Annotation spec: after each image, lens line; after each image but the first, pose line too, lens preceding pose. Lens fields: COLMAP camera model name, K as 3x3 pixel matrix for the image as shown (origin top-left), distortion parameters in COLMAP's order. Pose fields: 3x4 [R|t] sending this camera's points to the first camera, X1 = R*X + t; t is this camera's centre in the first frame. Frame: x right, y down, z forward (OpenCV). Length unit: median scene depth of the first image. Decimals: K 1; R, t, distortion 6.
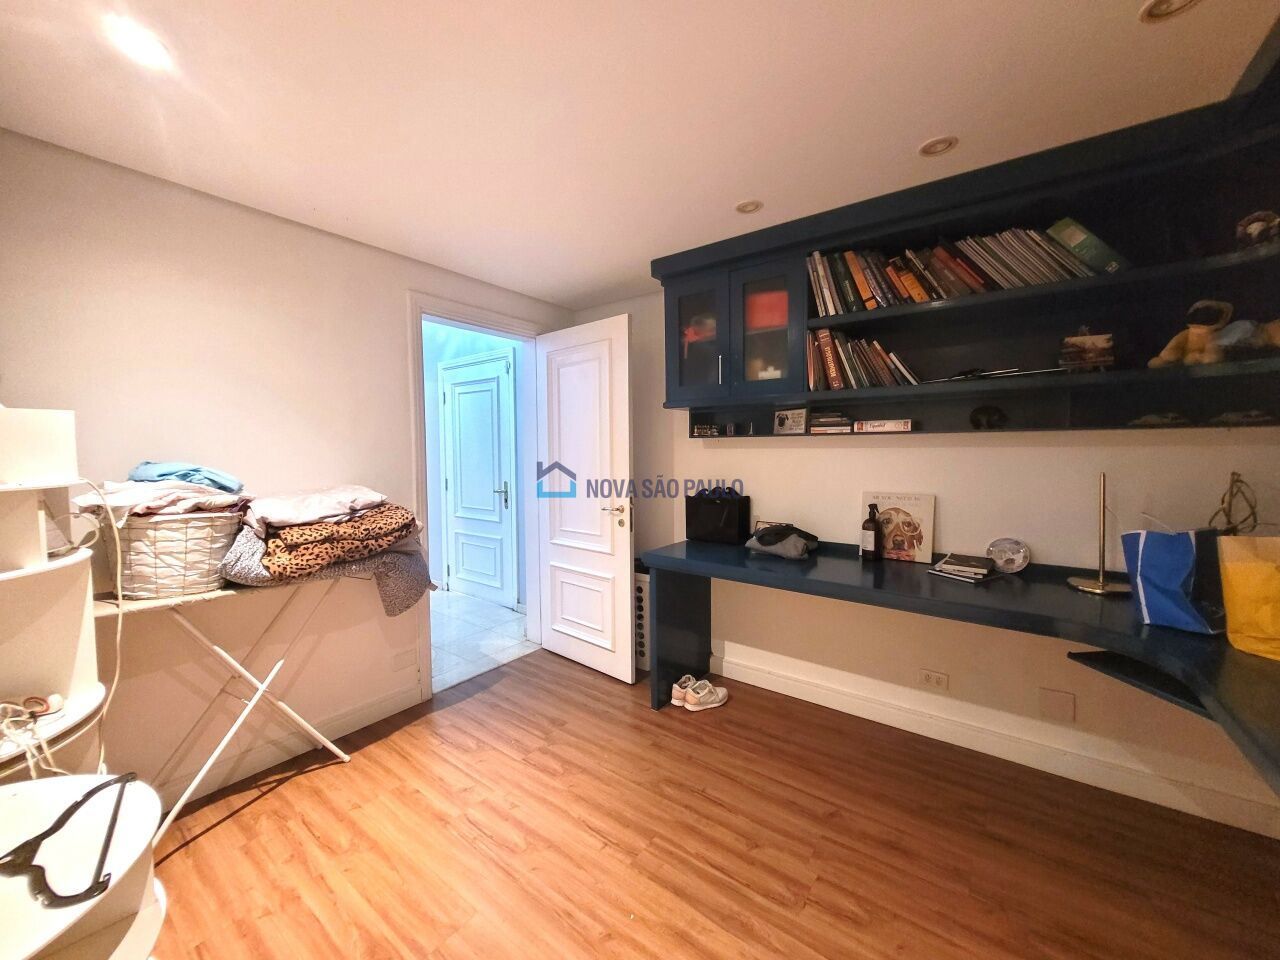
lens RADIAL K [[502.1, 0, 639.3], [0, 502.1, 478.4], [0, 0, 1]] dist [-0.007340, 0.000071]
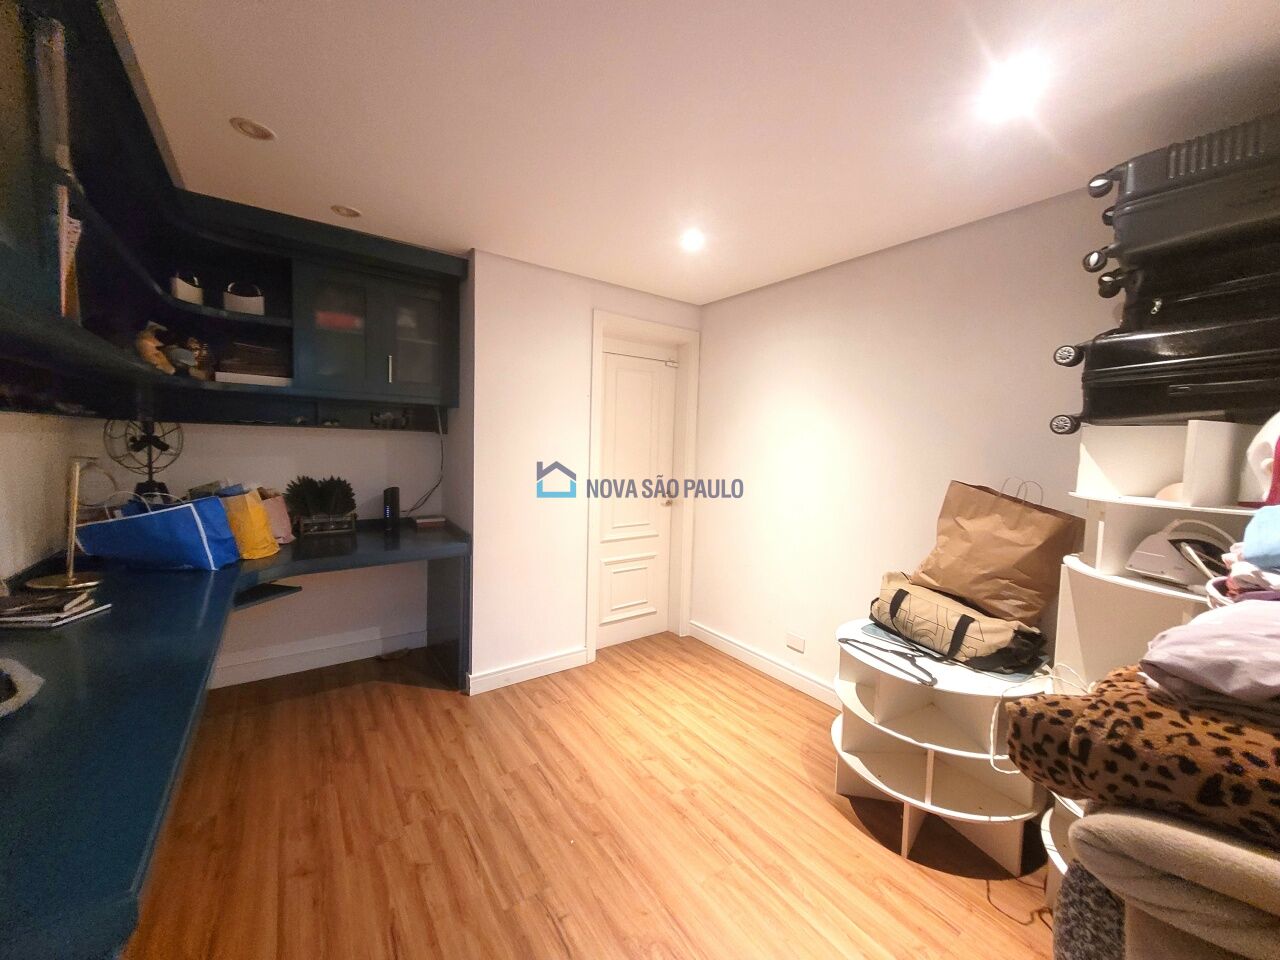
lens RADIAL K [[502.1, 0, 641.1], [0, 502.1, 476.3], [0, 0, 1]] dist [-0.007340, 0.000071]
pose [[-0.952235, -0.040697, 0.302643, -0.439177], [-0.006433, 0.993533, 0.113360, -0.111879], [-0.305299, 0.105999, -0.946339, 1.751473]]
